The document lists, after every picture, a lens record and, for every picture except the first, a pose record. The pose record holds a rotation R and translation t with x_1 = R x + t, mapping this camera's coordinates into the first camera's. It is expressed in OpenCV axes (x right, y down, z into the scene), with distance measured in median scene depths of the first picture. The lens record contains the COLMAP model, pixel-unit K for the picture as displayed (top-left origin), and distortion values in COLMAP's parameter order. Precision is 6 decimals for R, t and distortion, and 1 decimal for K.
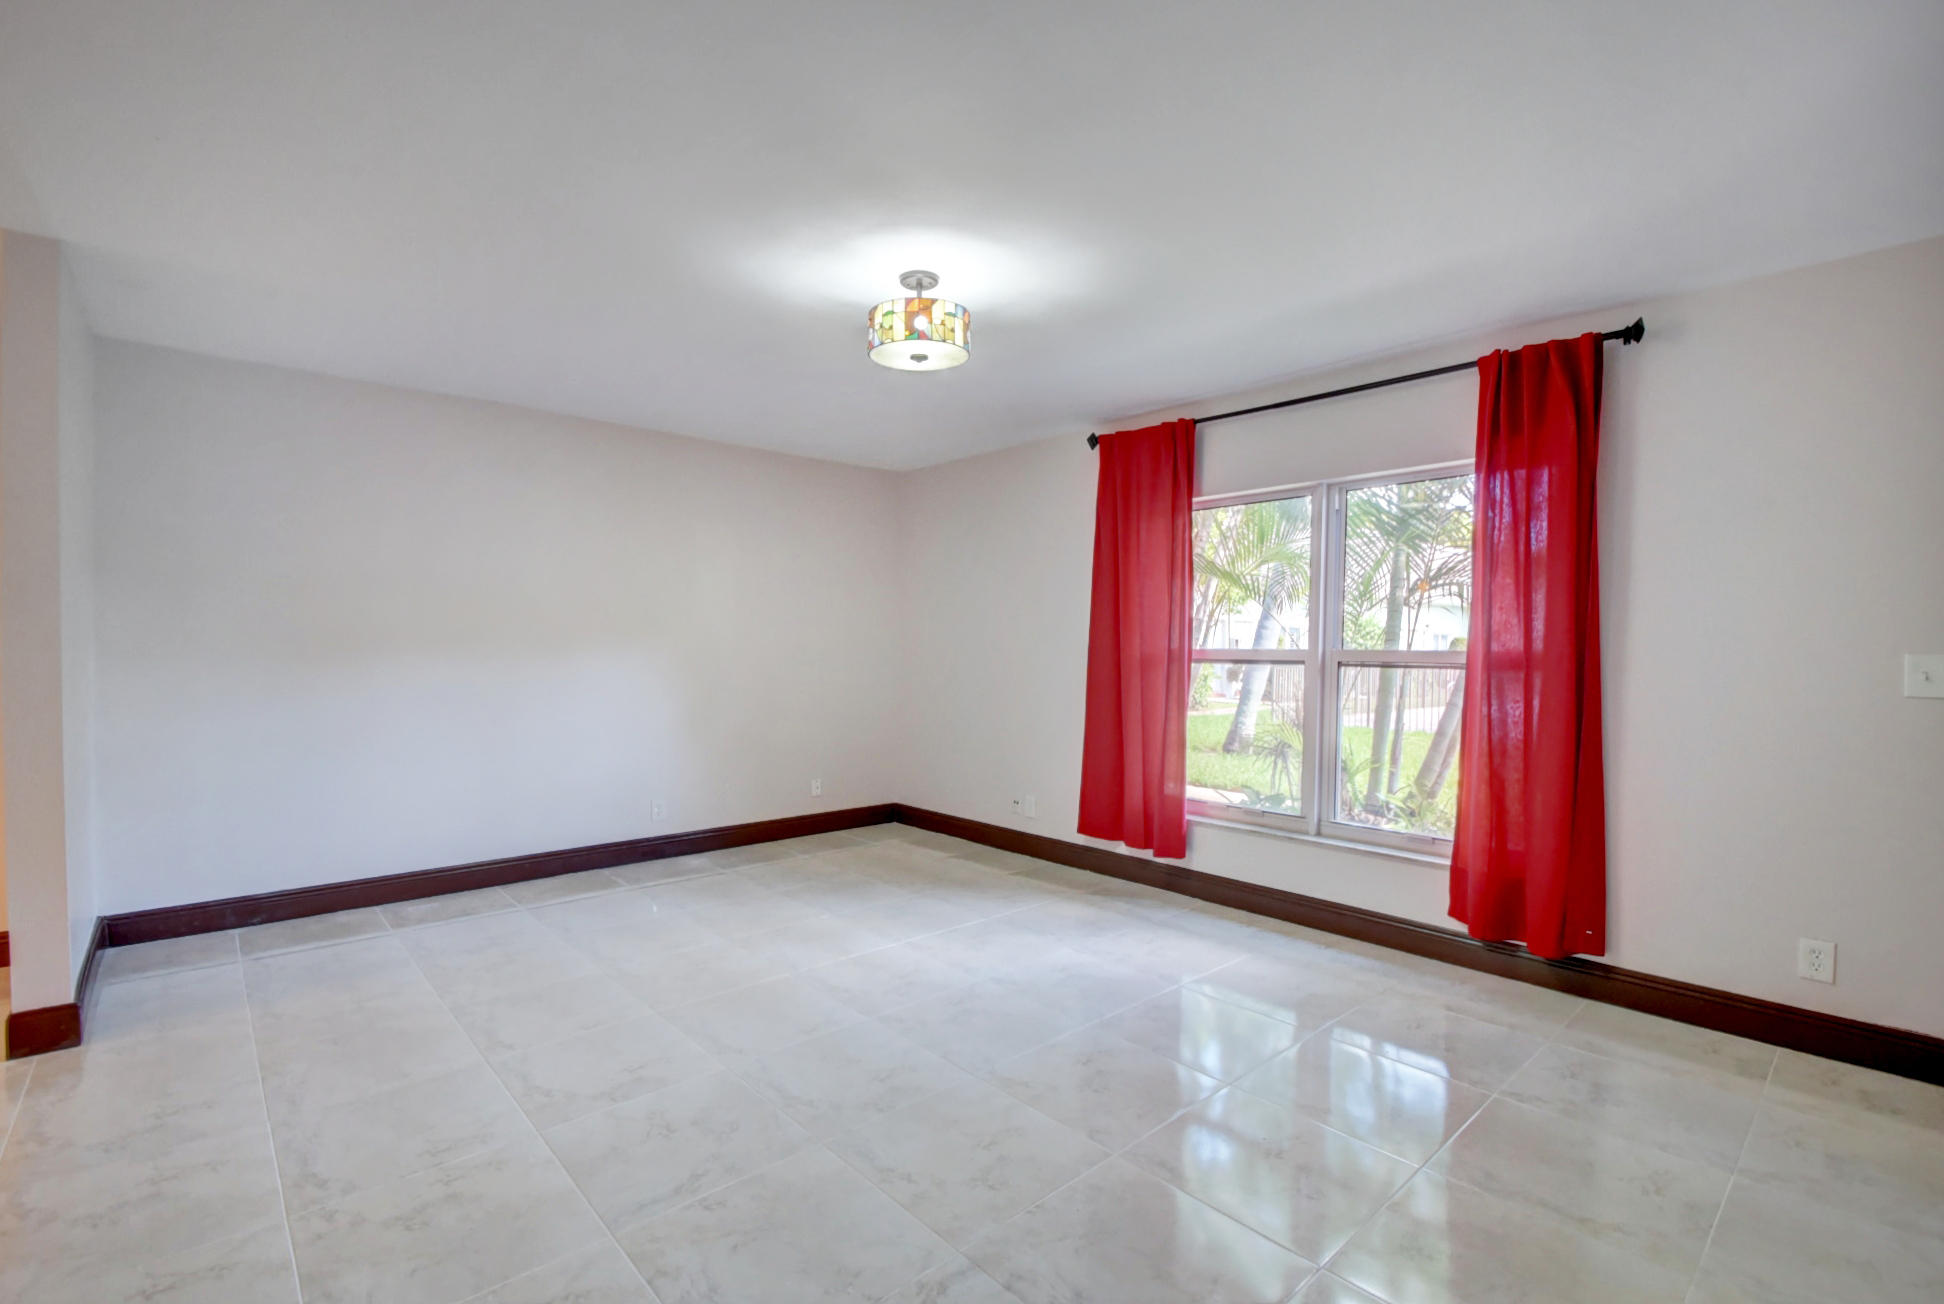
lens RADIAL K [[868.0, 0, 957.9], [0, 868.0, 670.9], [0, 0, 1]] dist [0.013588, -0.014411]
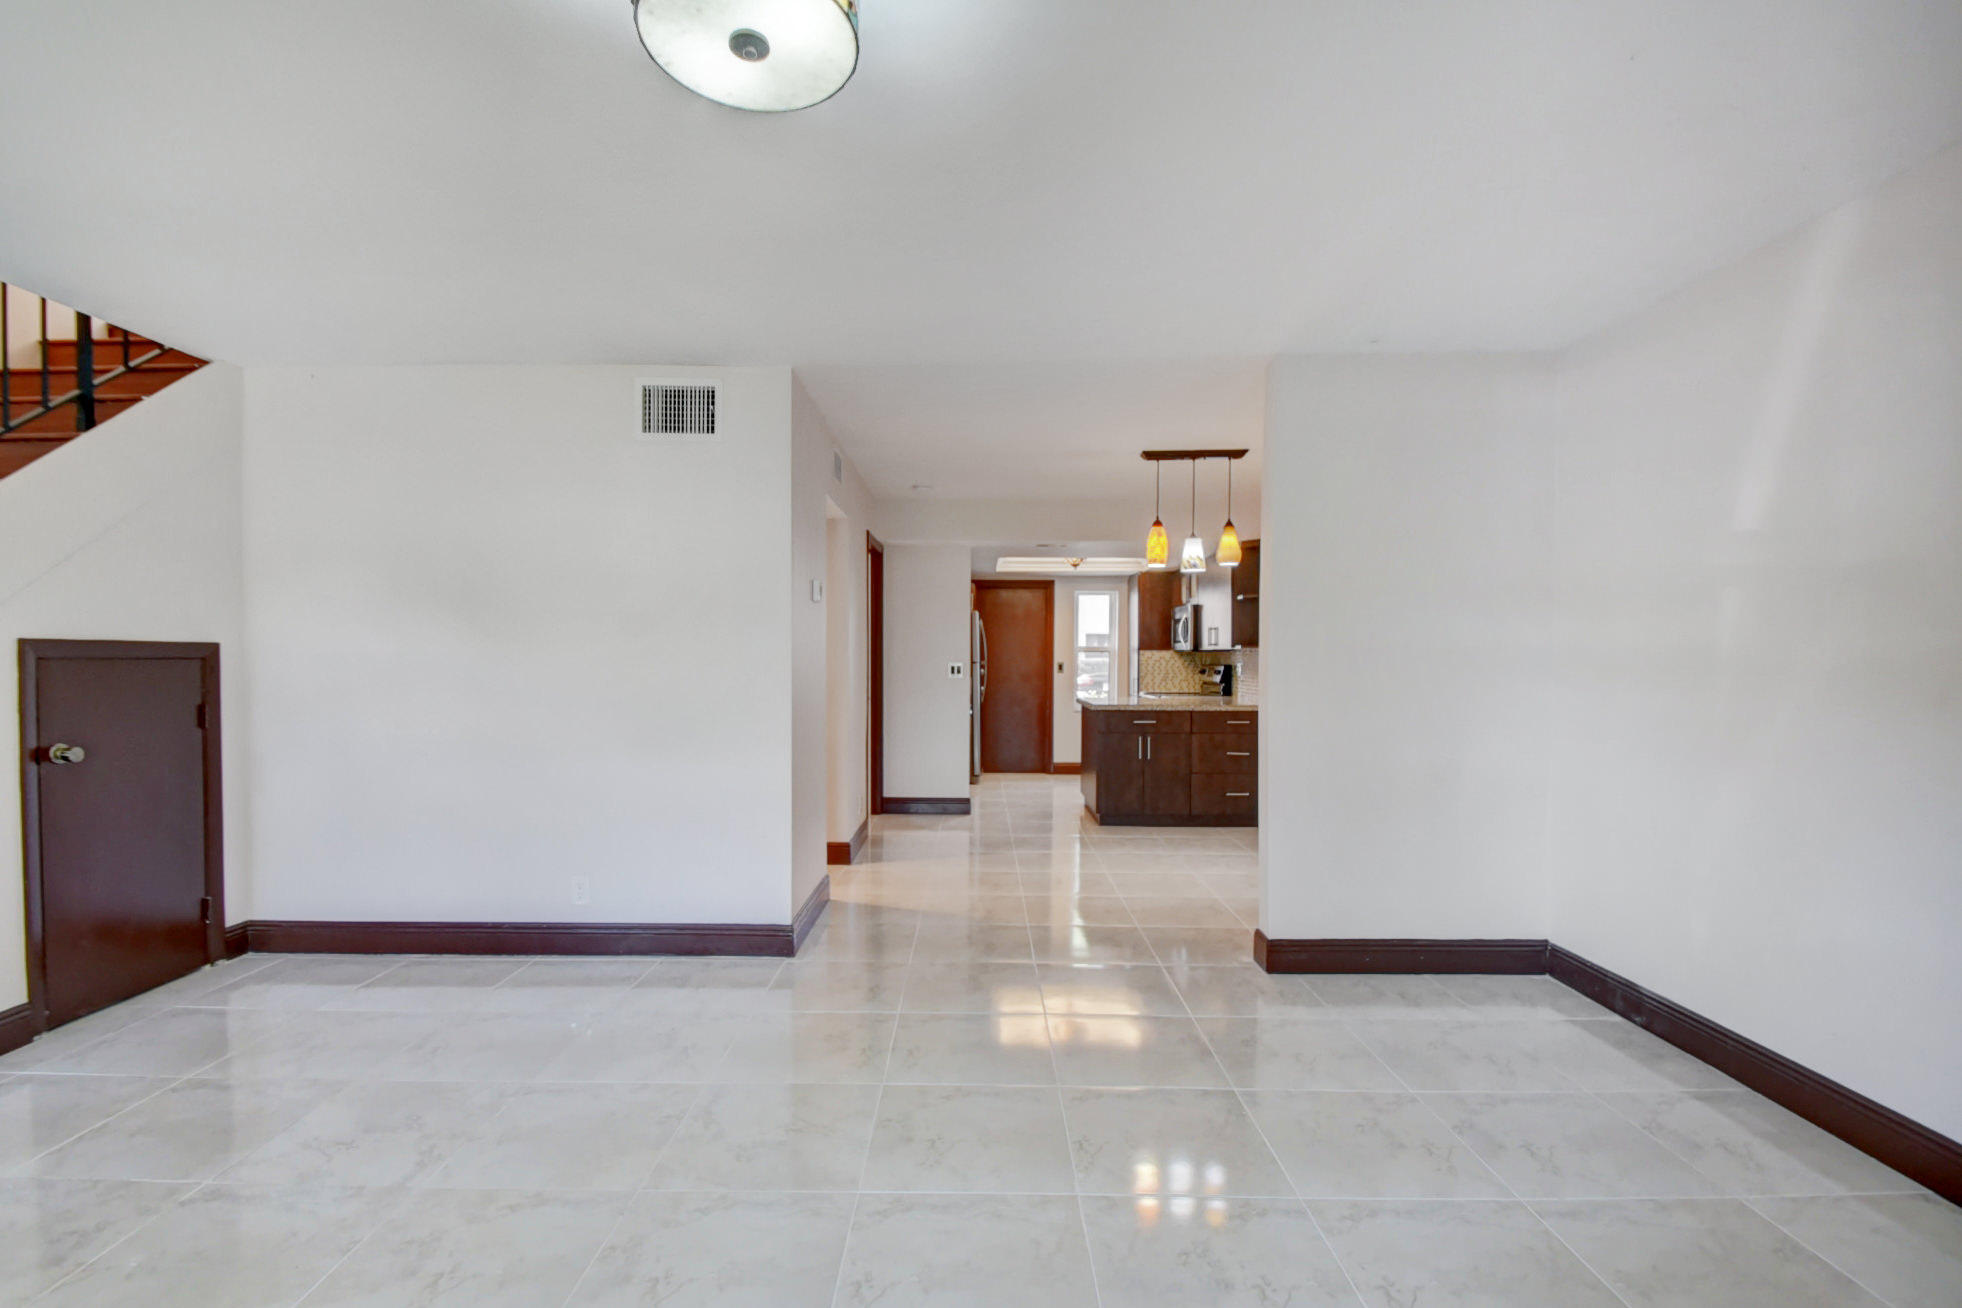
lens RADIAL K [[879.1, 0, 973.0], [0, 879.1, 680.2], [0, 0, 1]] dist [0.007355, -0.013304]
pose [[-0.664935, 0.010096, -0.746833, 0.164307], [-0.033403, 0.998506, 0.043238, -0.030461], [0.746154, 0.053697, -0.663604, 1.014710]]
